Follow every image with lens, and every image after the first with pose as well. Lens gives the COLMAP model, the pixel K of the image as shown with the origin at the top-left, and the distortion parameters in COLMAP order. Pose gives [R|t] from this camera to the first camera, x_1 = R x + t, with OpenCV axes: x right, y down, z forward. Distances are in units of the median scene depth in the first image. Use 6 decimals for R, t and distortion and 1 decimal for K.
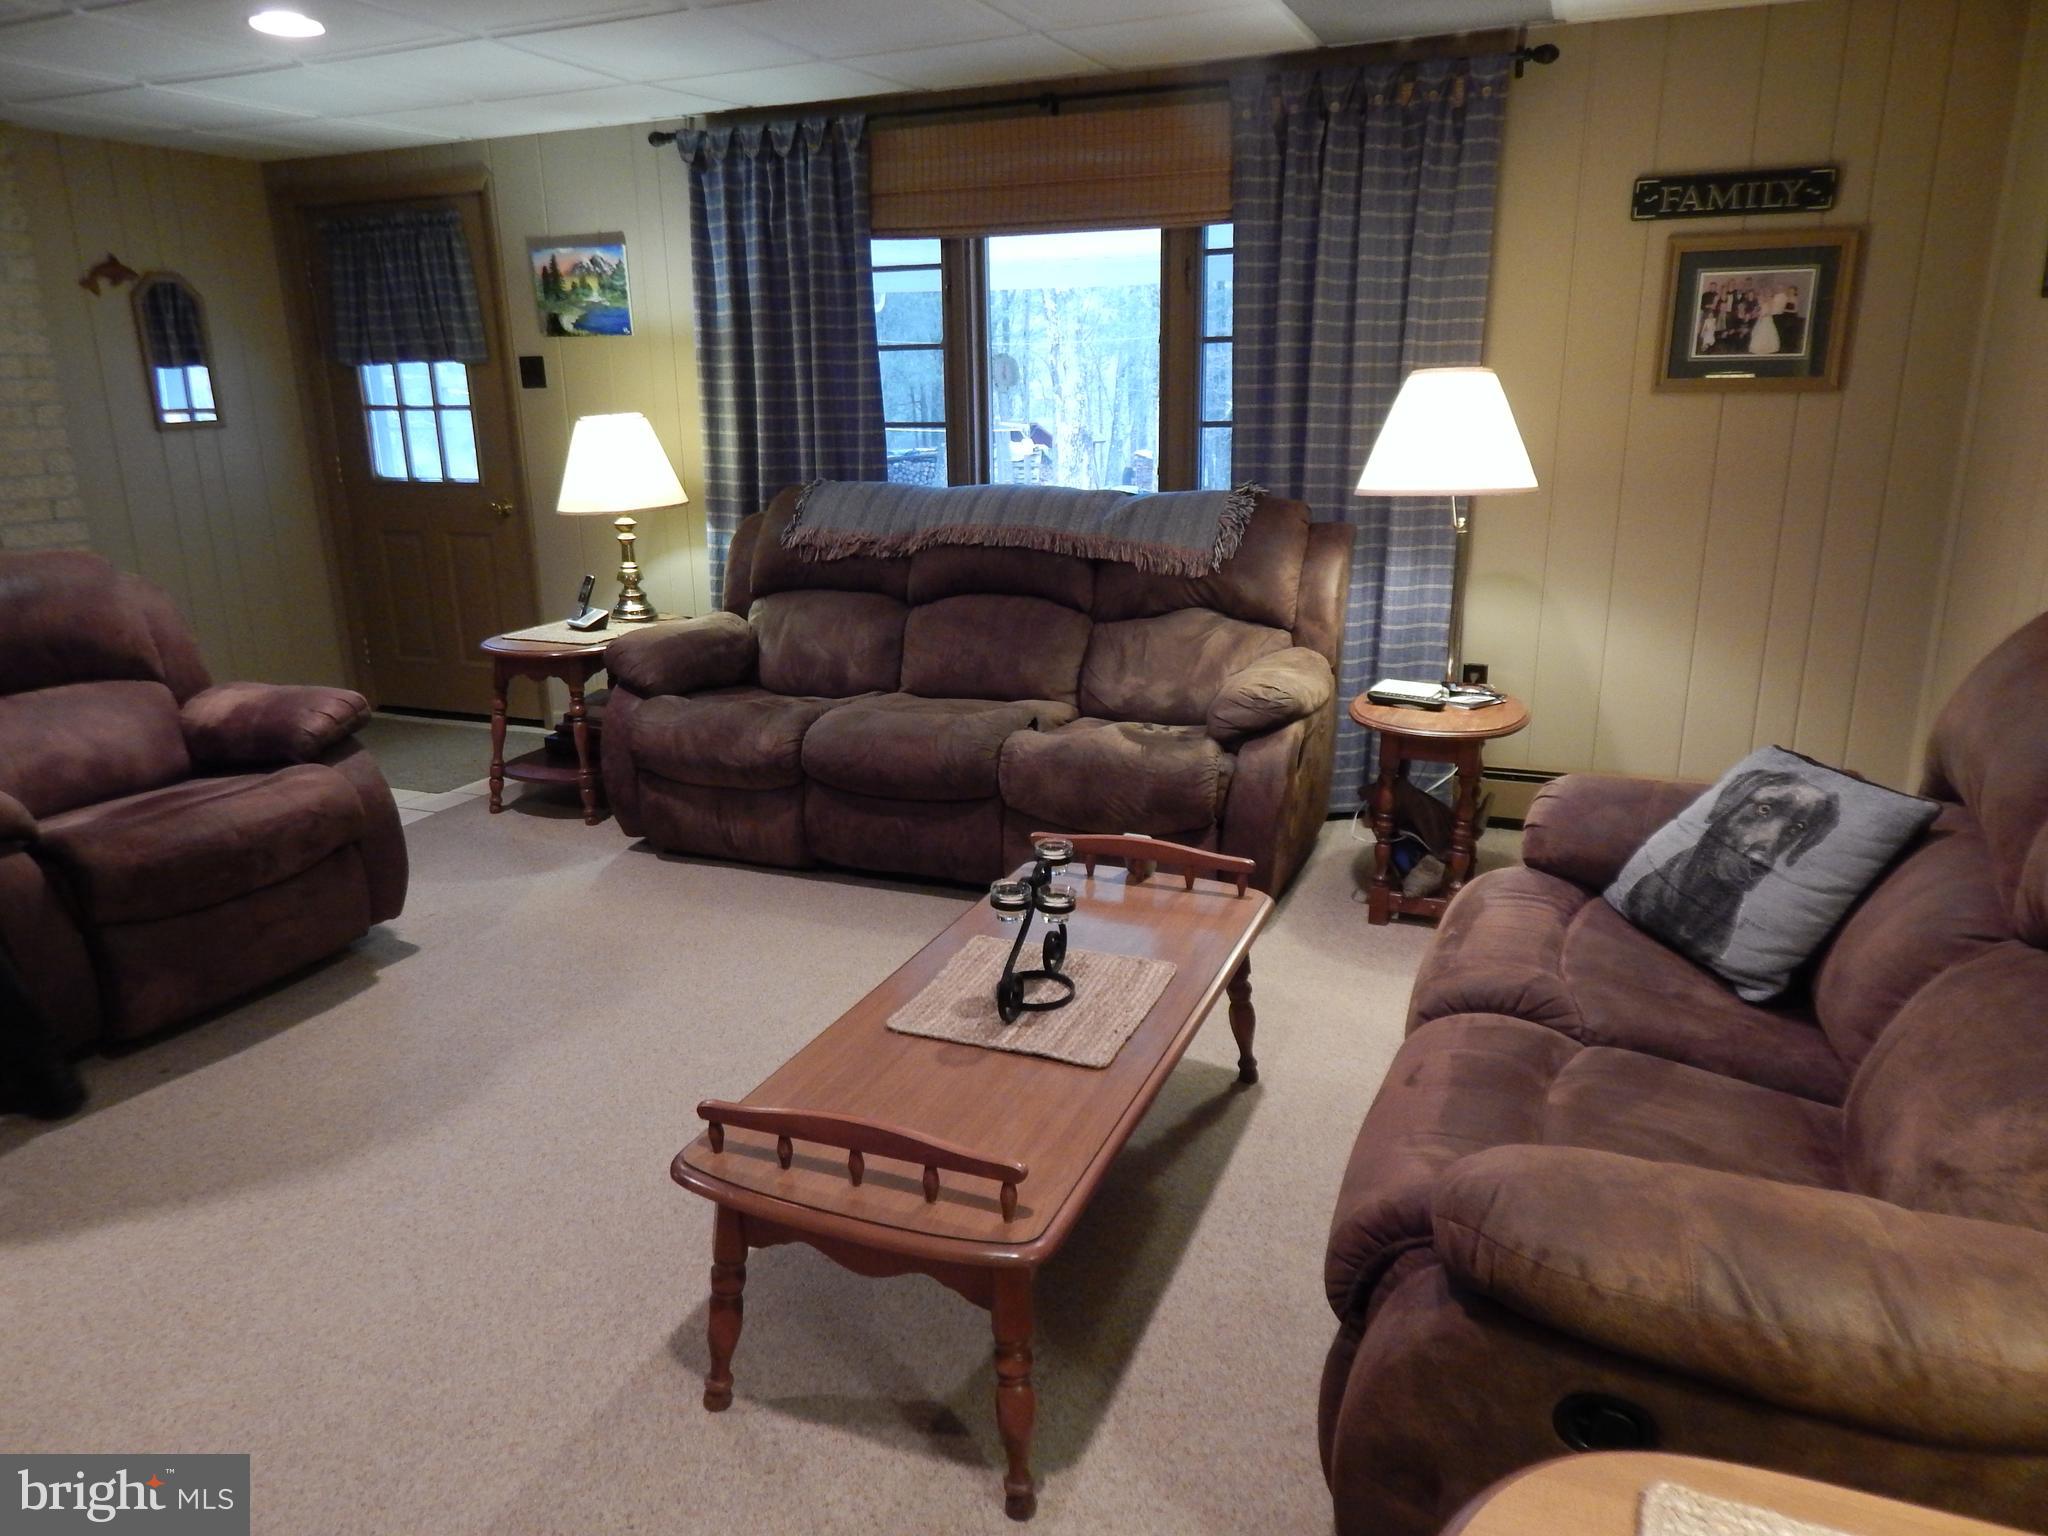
lens RADIAL K [[1368.4, 0, 1027.4], [0, 1368.4, 761.1], [0, 0, 1]] dist [0.011556, -0.010503]
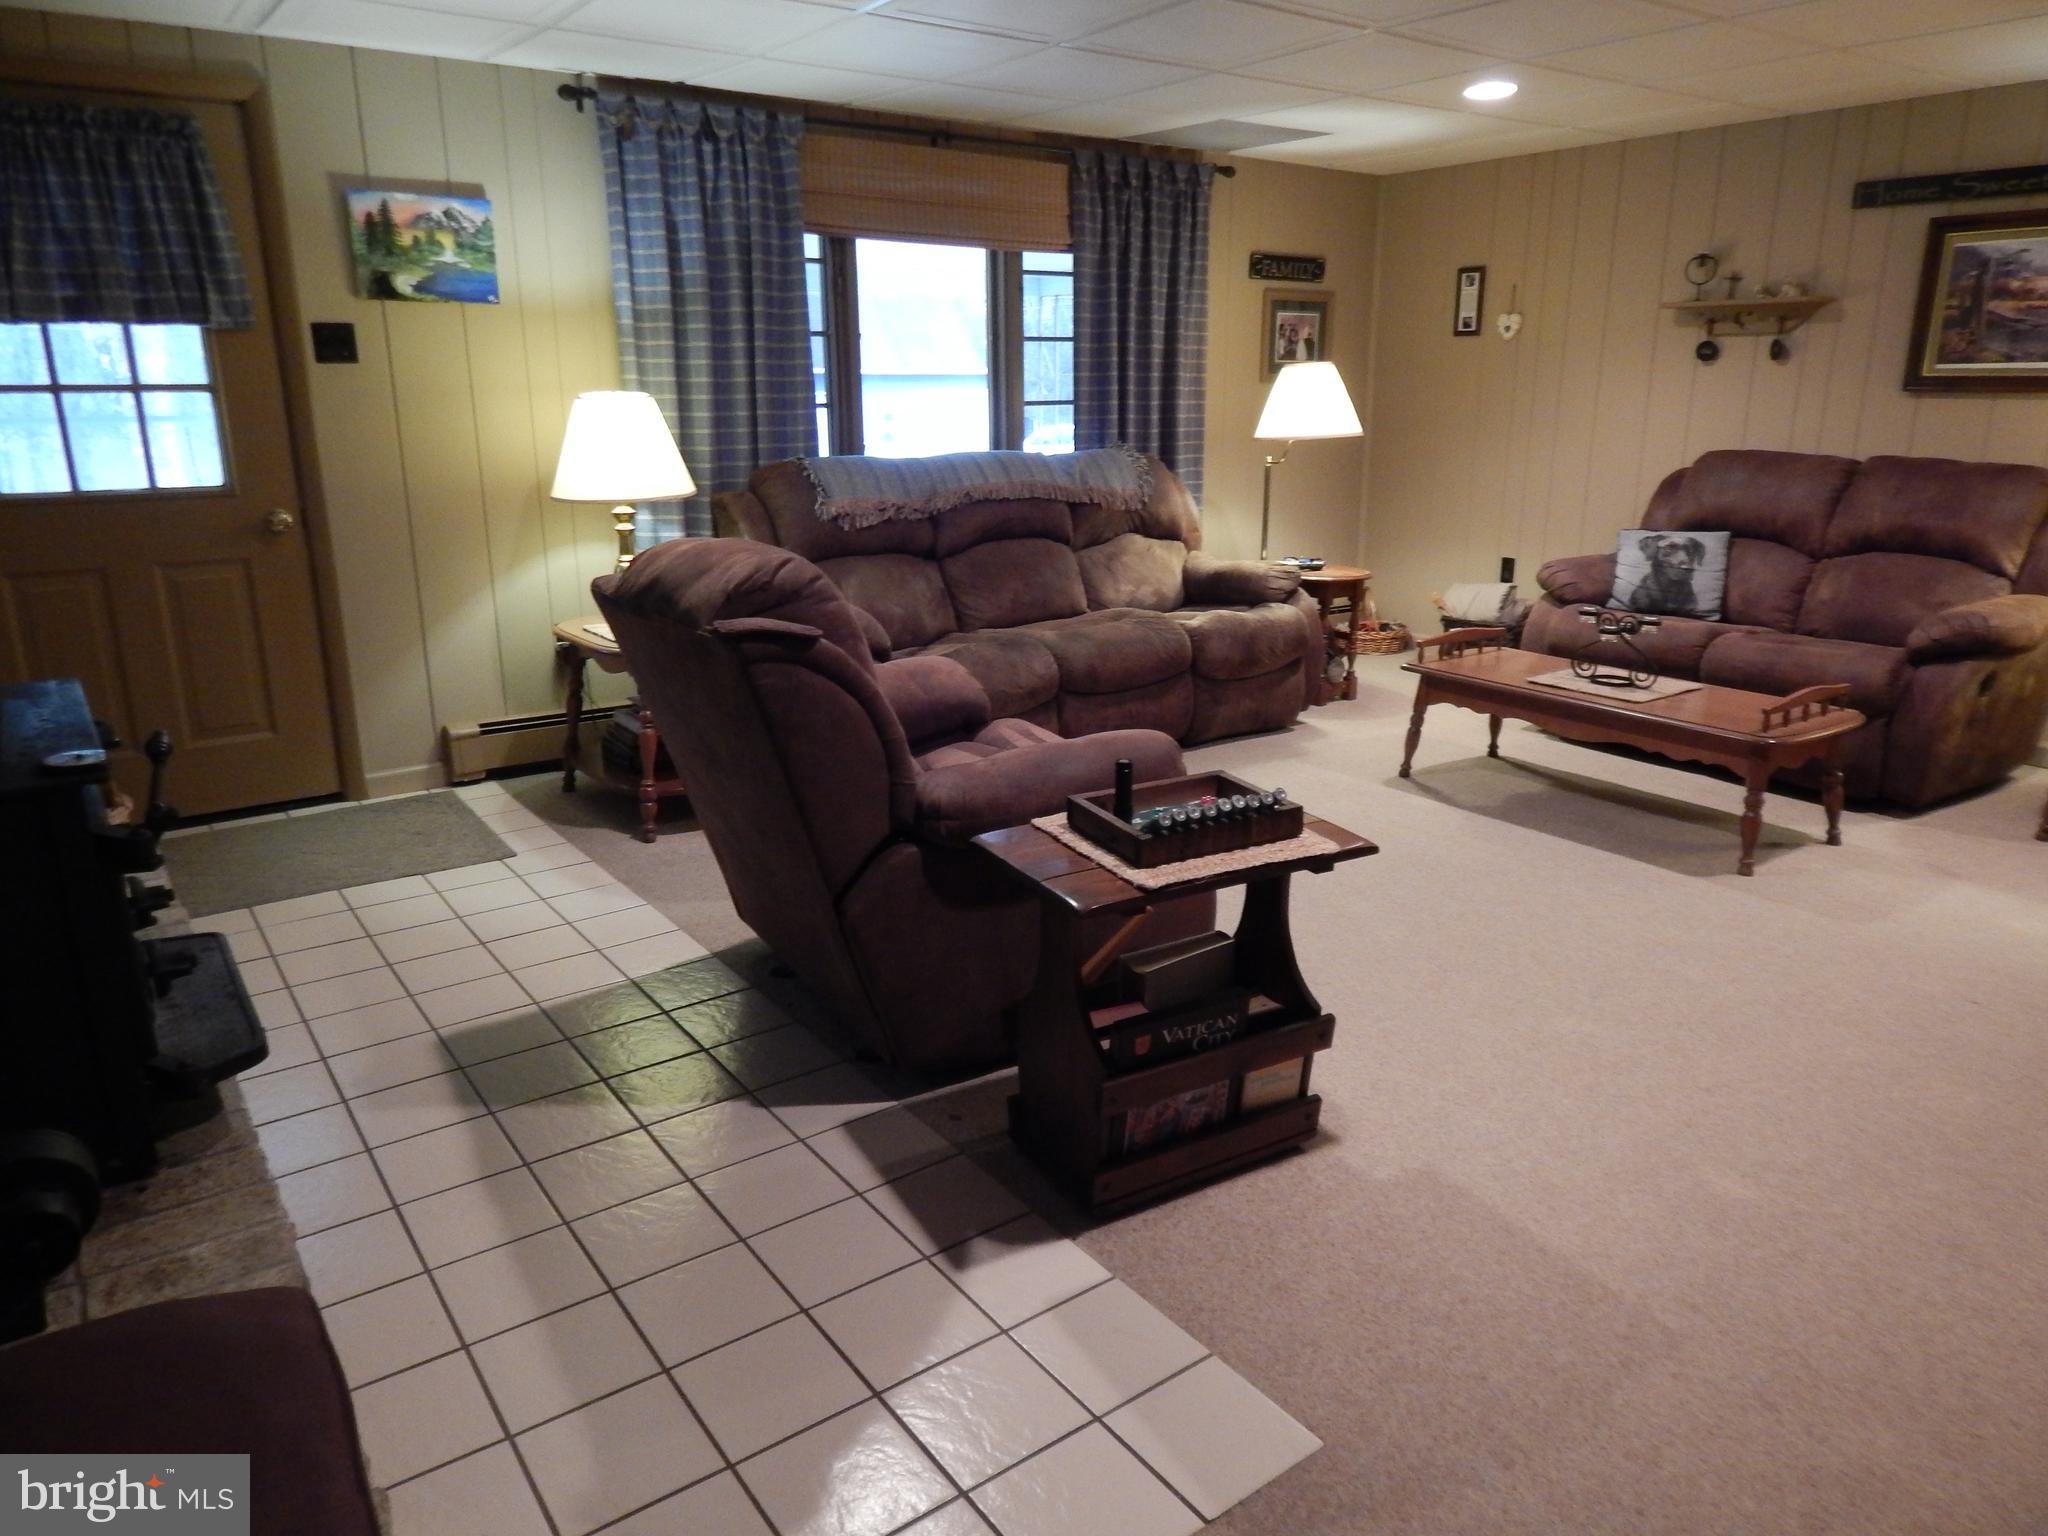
lens RADIAL K [[1368.4, 0, 1014.3], [0, 1368.4, 762.1], [0, 0, 1]] dist [0.011556, -0.010503]
pose [[0.526839, -0.212333, 0.823016, -1.007359], [0.224067, 0.968738, 0.106496, -0.054957], [-0.819899, 0.128304, 0.557946, 0.318462]]
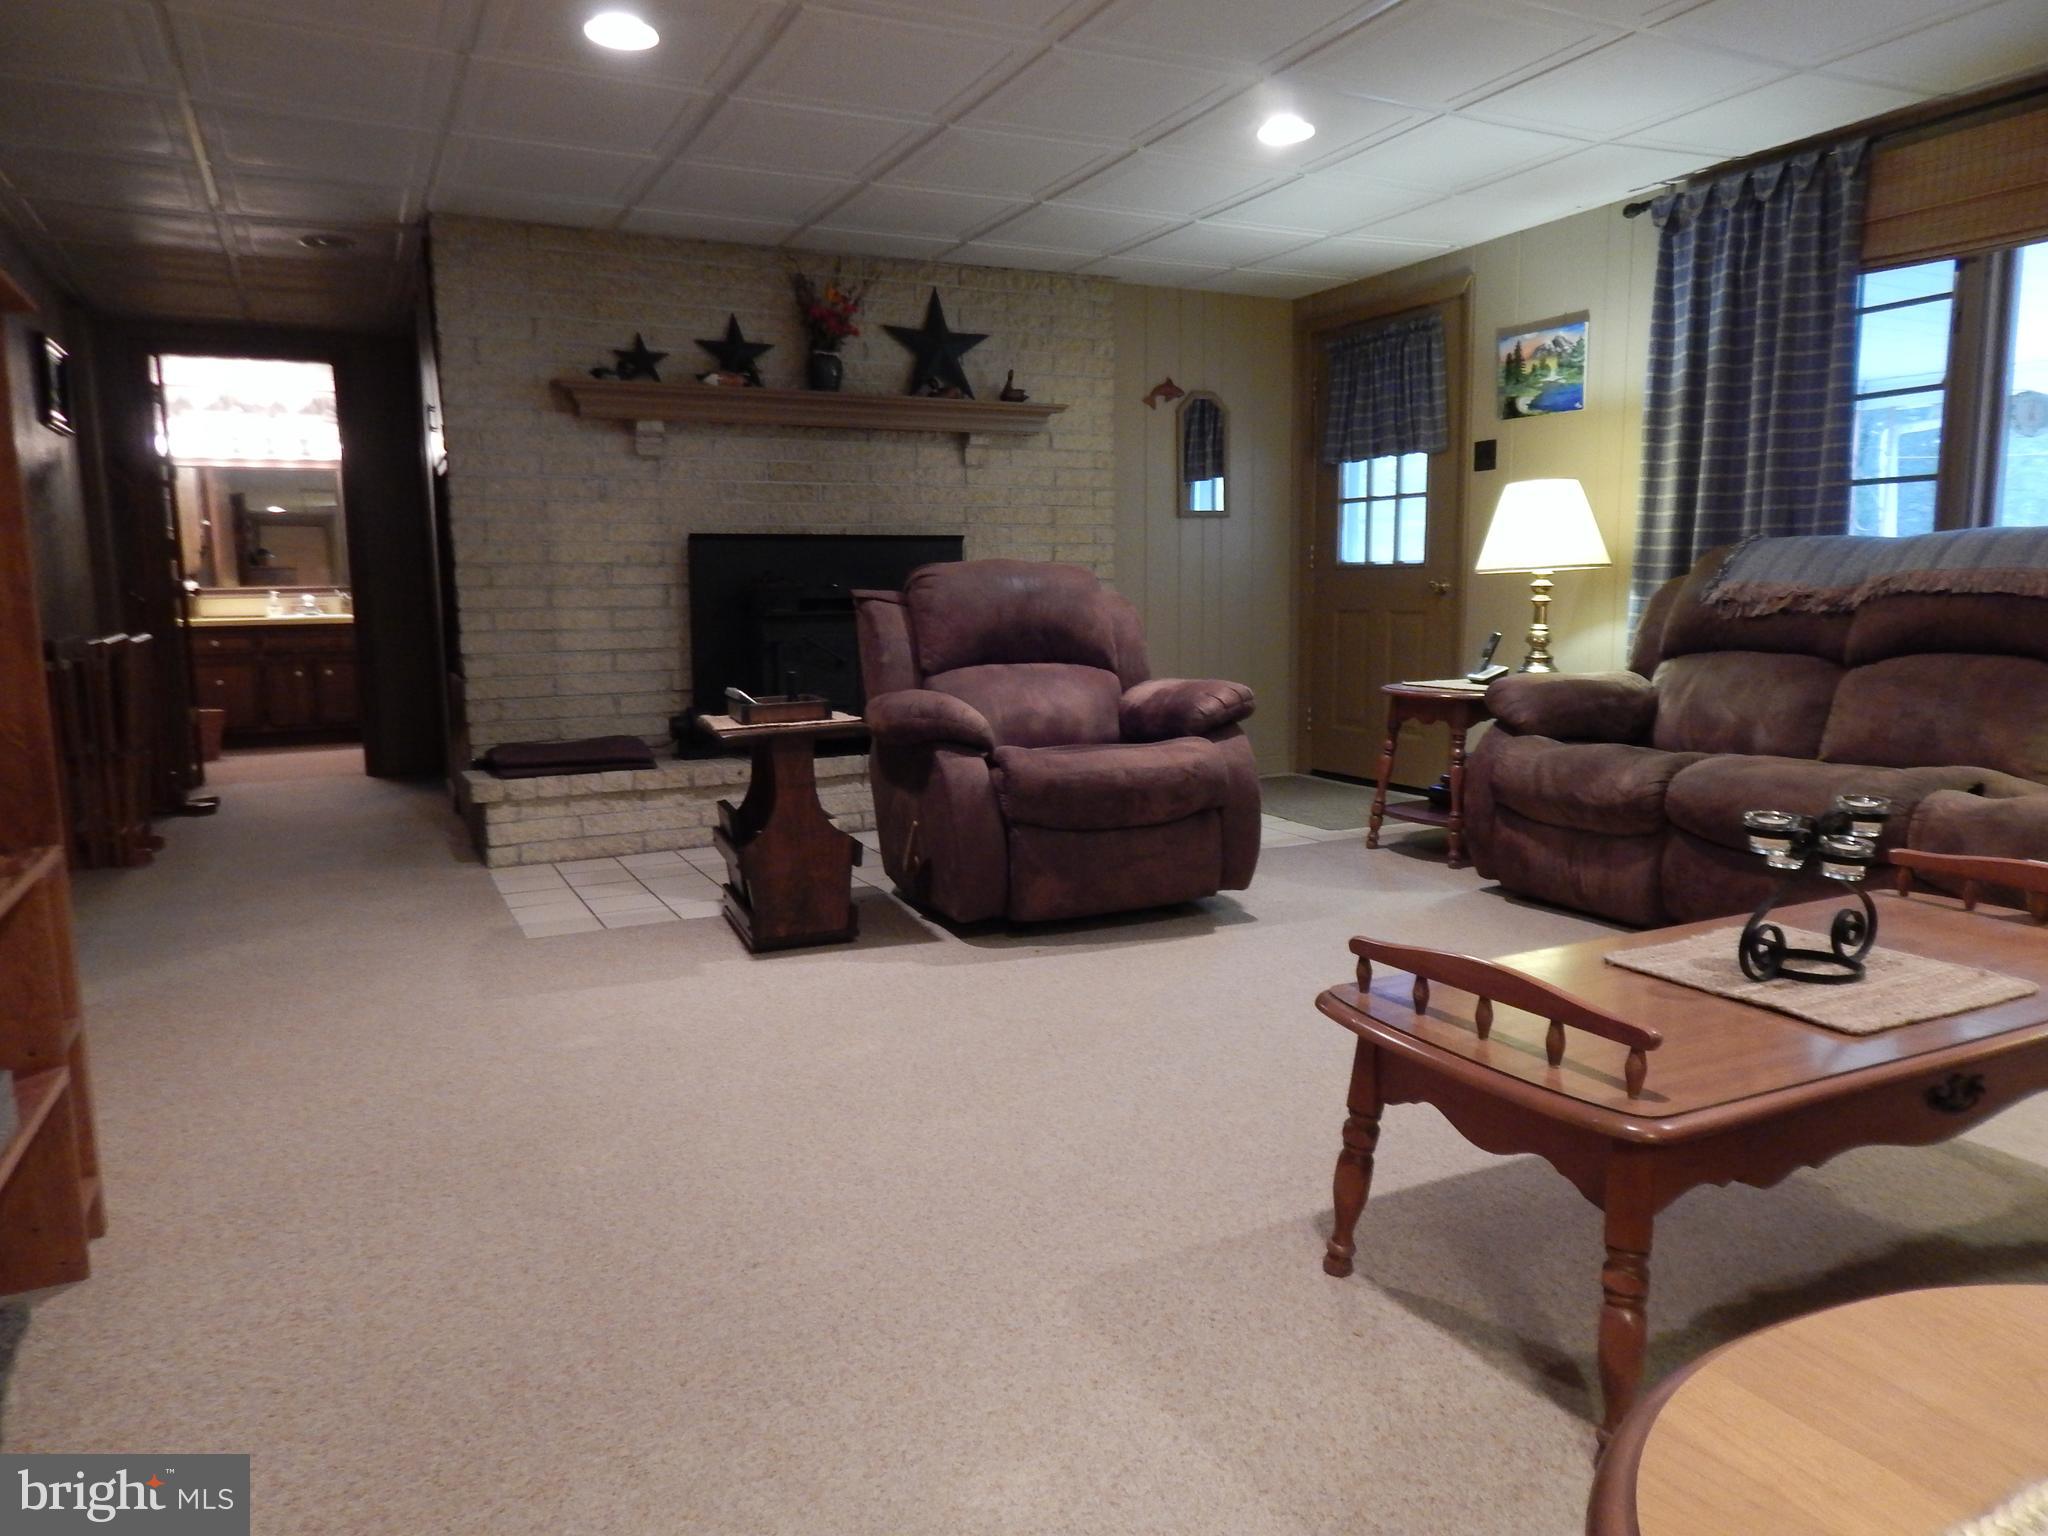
lens RADIAL K [[1368.4, 0, 1017.7], [0, 1368.4, 758.3], [0, 0, 1]] dist [0.011556, -0.010503]
pose [[0.753483, 0.094360, -0.650661, 0.086143], [-0.182356, 0.980813, -0.068933, 0.094578], [0.631673, 0.170592, 0.756233, 0.026560]]
